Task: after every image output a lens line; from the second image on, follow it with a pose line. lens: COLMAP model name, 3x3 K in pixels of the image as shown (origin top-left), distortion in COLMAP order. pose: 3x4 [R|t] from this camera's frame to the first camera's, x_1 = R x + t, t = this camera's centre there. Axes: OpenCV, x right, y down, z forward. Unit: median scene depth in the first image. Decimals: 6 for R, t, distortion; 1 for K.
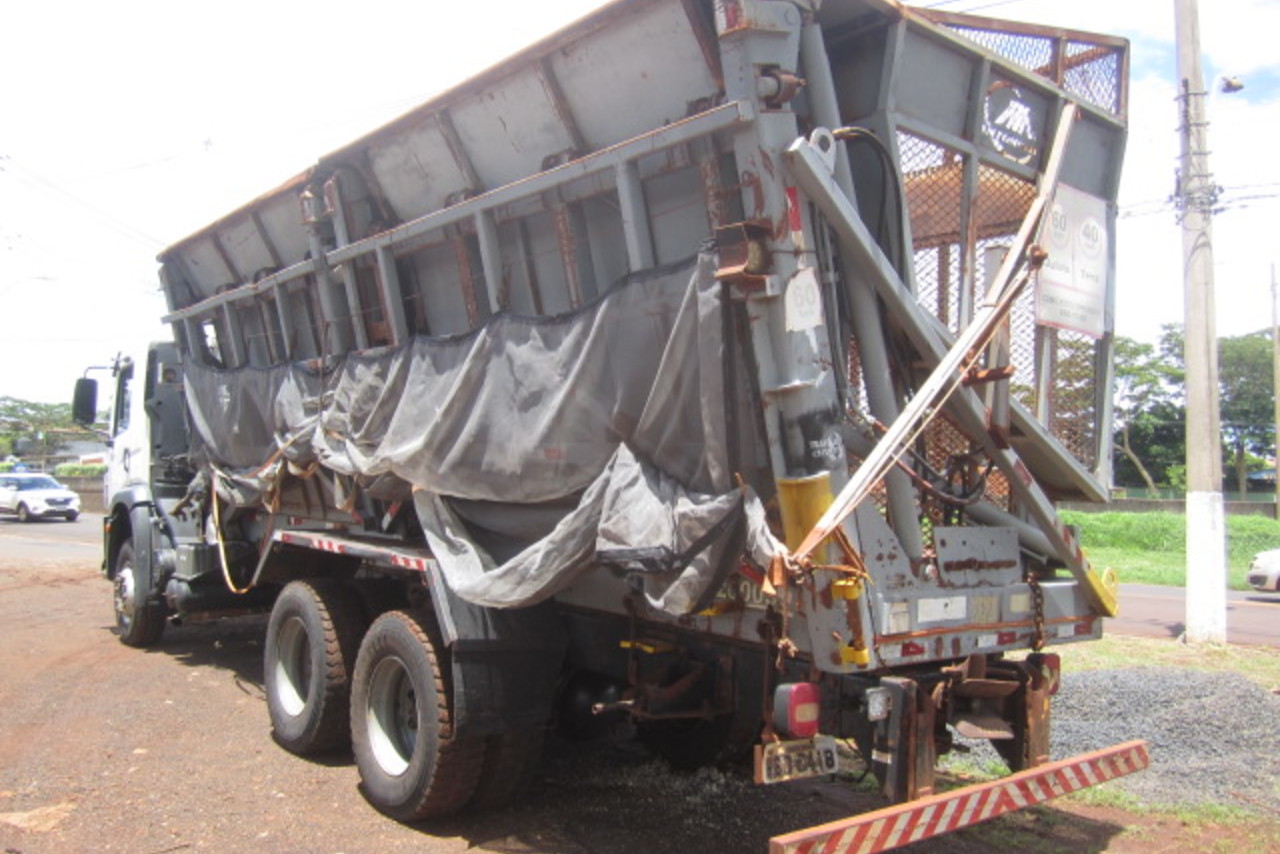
lens RADIAL K [[1071.9, 0, 644.2], [0, 1071.9, 420.1], [0, 0, 1]] dist [-0.054141, -0.003359]
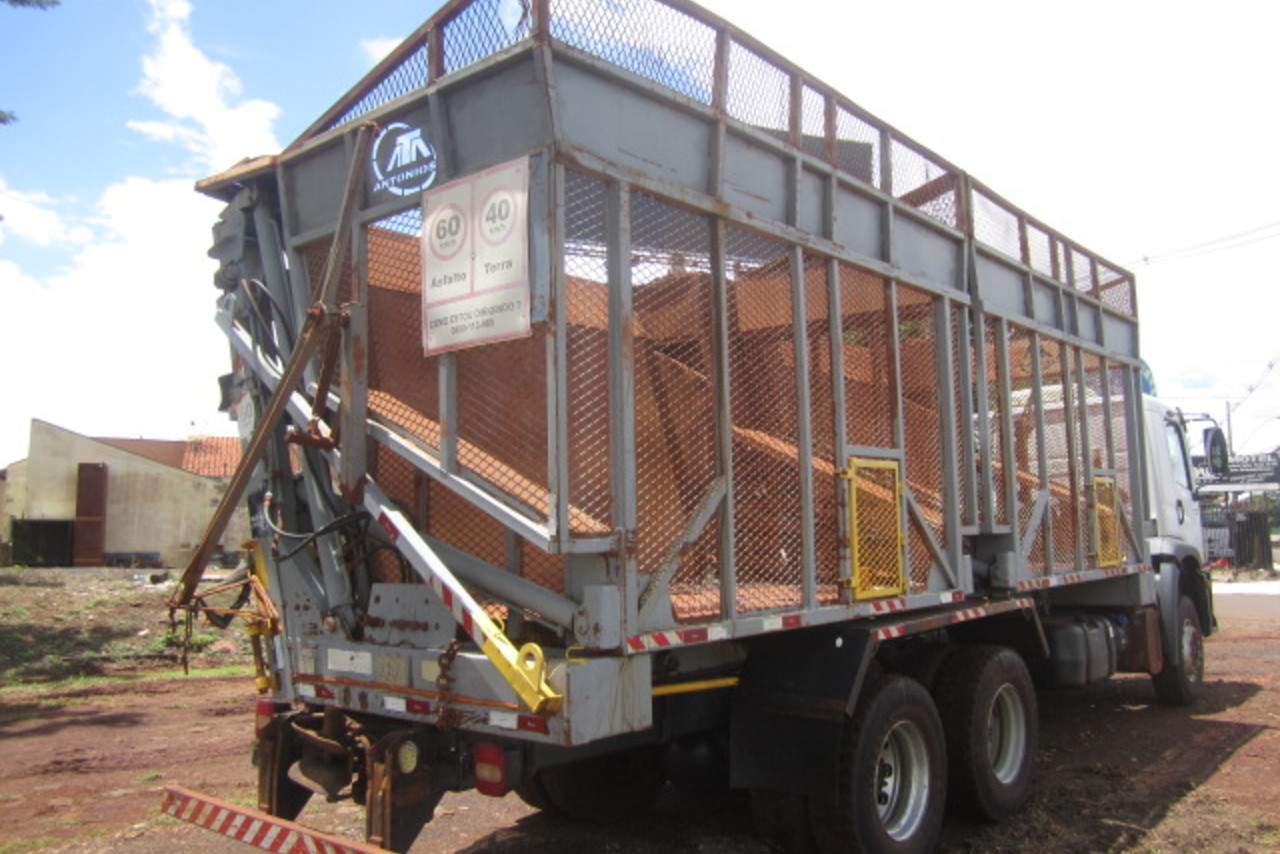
lens RADIAL K [[1071.9, 0, 639.6], [0, 1071.9, 434.4], [0, 0, 1]] dist [-0.054141, -0.003359]
pose [[0.153581, -0.141098, -0.978010, 1.380792], [0.080369, 0.988257, -0.129955, 0.114960], [0.984862, -0.058643, 0.163118, 1.119516]]
